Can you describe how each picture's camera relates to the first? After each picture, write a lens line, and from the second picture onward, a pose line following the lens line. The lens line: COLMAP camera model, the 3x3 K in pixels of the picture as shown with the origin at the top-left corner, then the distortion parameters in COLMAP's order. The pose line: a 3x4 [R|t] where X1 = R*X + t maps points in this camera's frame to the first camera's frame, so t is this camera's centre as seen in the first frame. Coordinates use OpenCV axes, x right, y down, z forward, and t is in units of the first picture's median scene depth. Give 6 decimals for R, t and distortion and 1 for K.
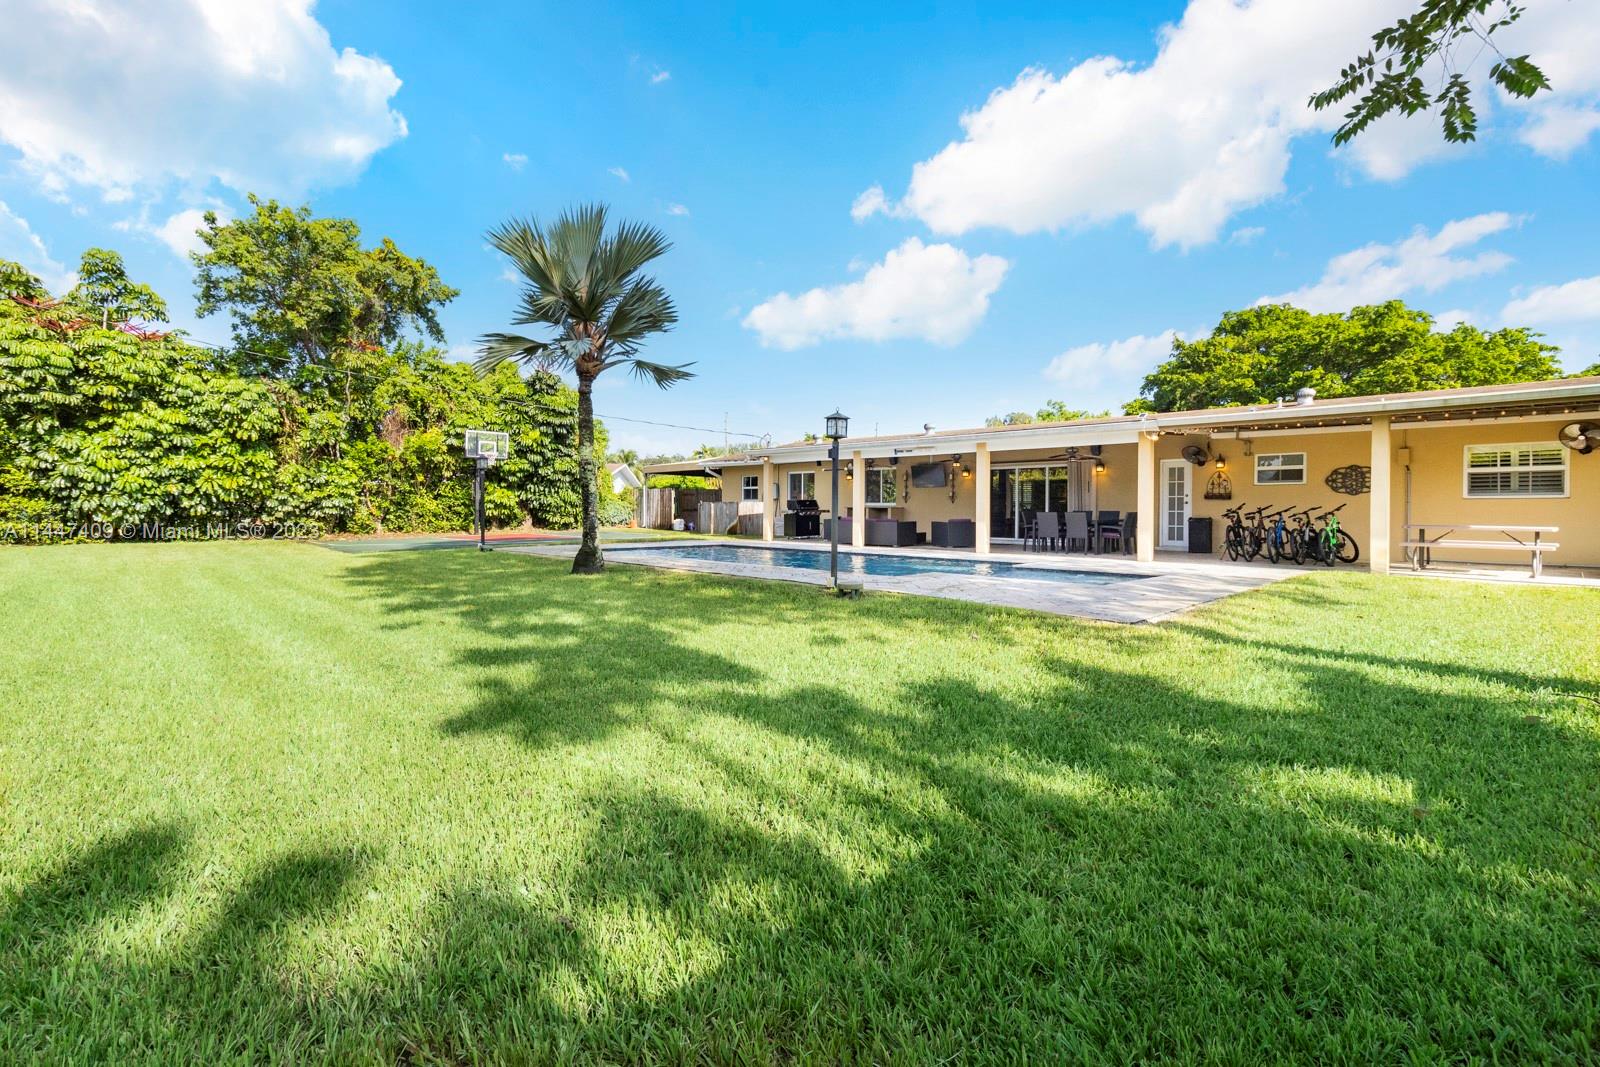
lens RADIAL K [[745.7, 0, 796.4], [0, 745.7, 508.3], [0, 0, 1]] dist [0.001471, 0.000147]
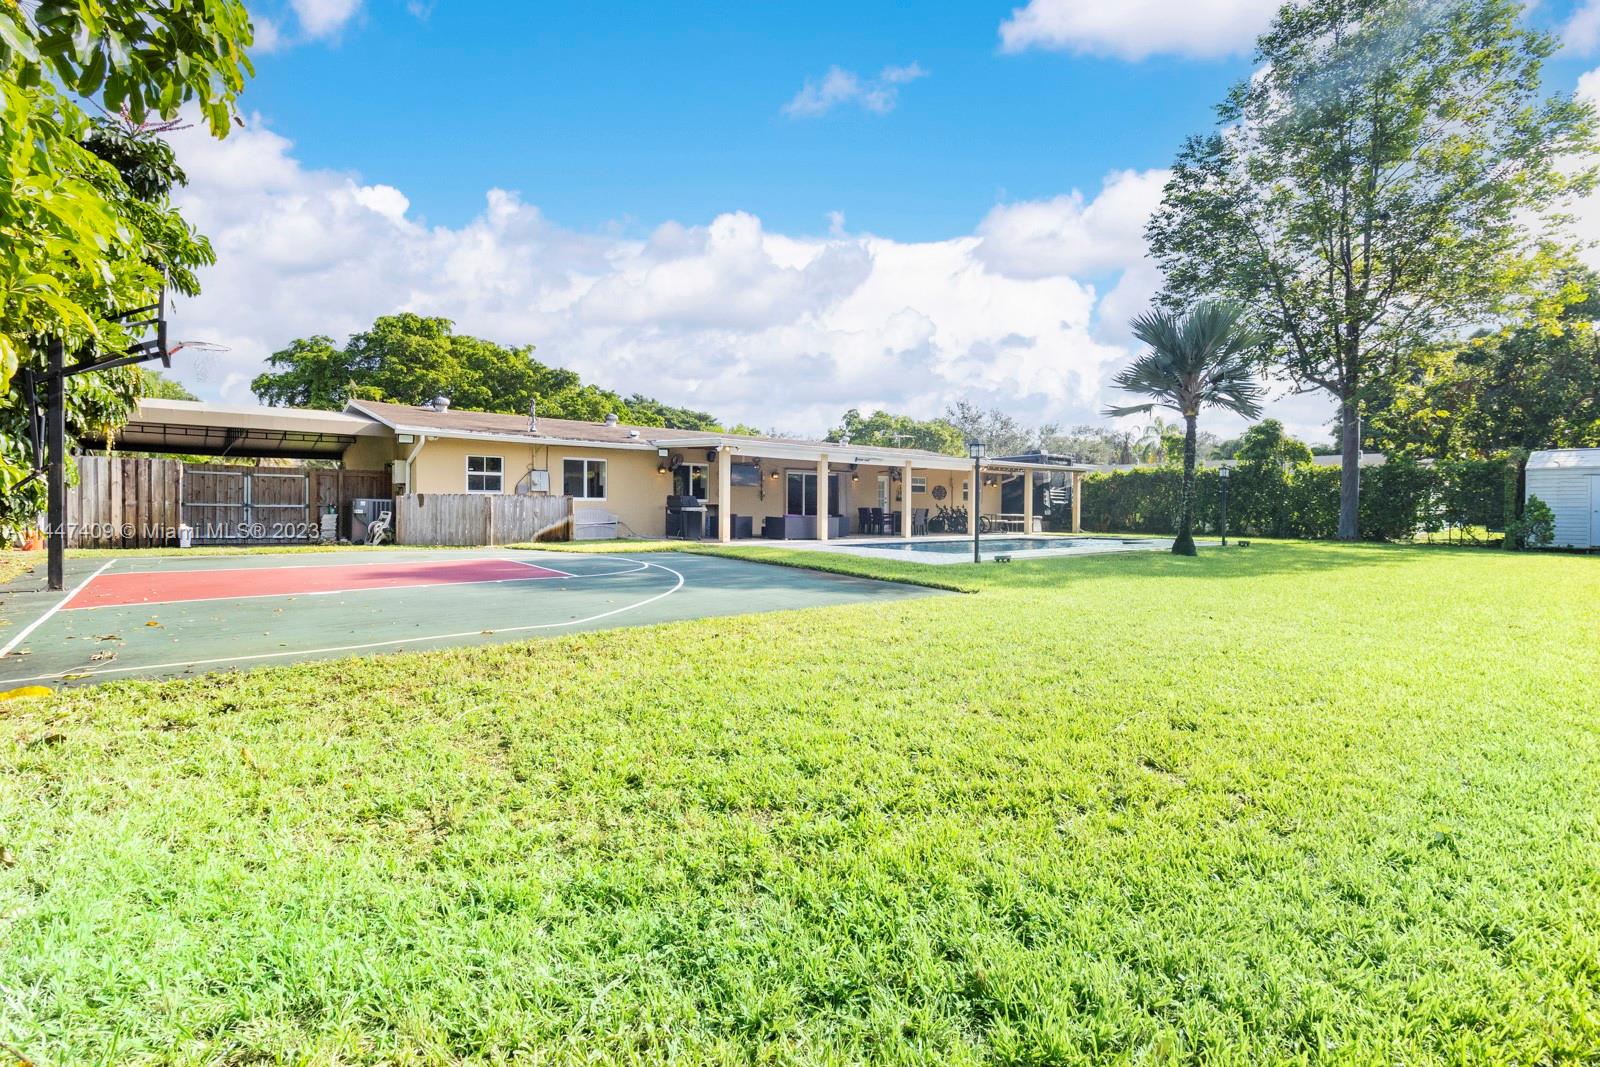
lens RADIAL K [[745.7, 0, 796.4], [0, 745.7, 508.3], [0, 0, 1]] dist [0.001471, 0.000147]
pose [[0.095113, -0.003204, 0.995461, -0.823339], [-0.006143, 0.999974, 0.003806, 0.000231], [-0.995448, -0.006477, 0.095090, 0.750881]]
